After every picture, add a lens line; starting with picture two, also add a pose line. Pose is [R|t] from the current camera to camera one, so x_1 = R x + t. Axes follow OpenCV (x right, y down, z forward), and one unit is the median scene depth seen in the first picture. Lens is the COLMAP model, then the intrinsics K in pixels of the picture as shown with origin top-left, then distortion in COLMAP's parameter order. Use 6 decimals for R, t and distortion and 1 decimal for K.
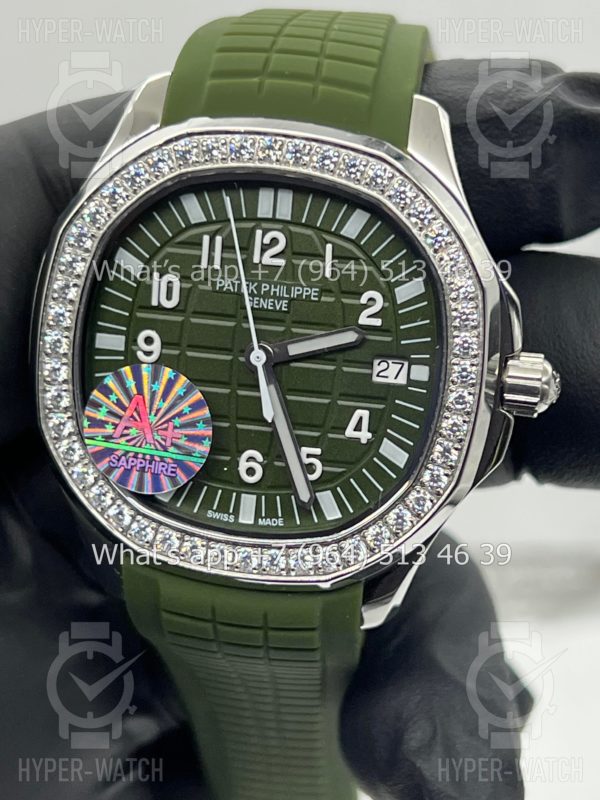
lens RADIAL K [[1905.4, 0, 300.0], [0, 1905.4, 400.0], [0, 0, 1]] dist [0.264990, -0.371637]
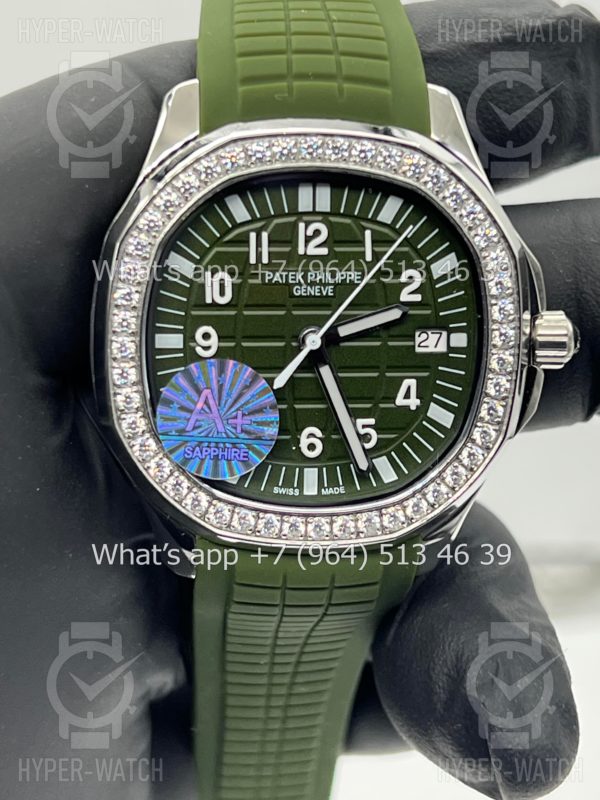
lens RADIAL K [[1905.4, 0, 300.0], [0, 1905.4, 400.0], [0, 0, 1]] dist [0.264990, -0.371637]
pose [[0.972844, -0.112756, 0.202141, -0.249371], [0.100943, 0.992575, 0.067859, -0.063202], [-0.208292, -0.045611, 0.977003, -0.051079]]
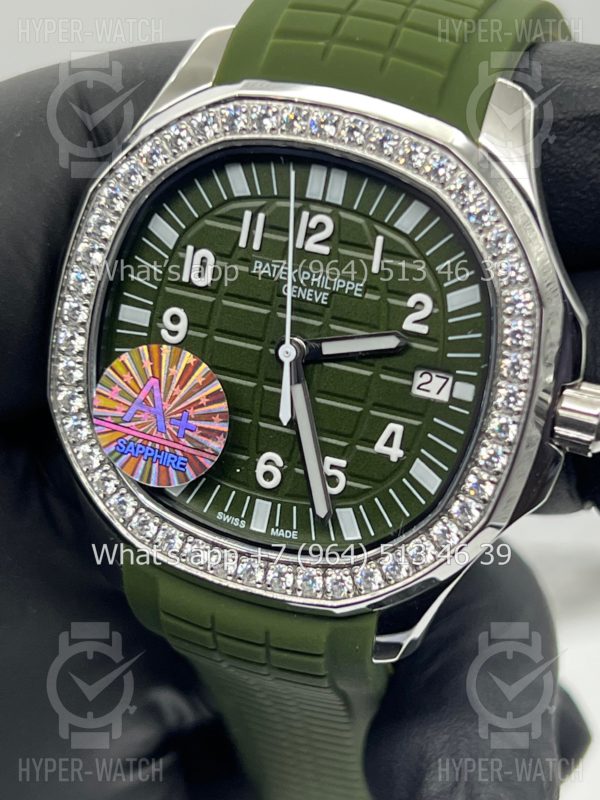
lens RADIAL K [[1905.4, 0, 300.0], [0, 1905.4, 400.0], [0, 0, 1]] dist [0.264990, -0.371637]
pose [[0.985167, 0.121725, -0.120948, 0.095170], [-0.117171, 0.992132, 0.044103, -0.040328], [0.125365, -0.029277, 0.991679, 0.104584]]
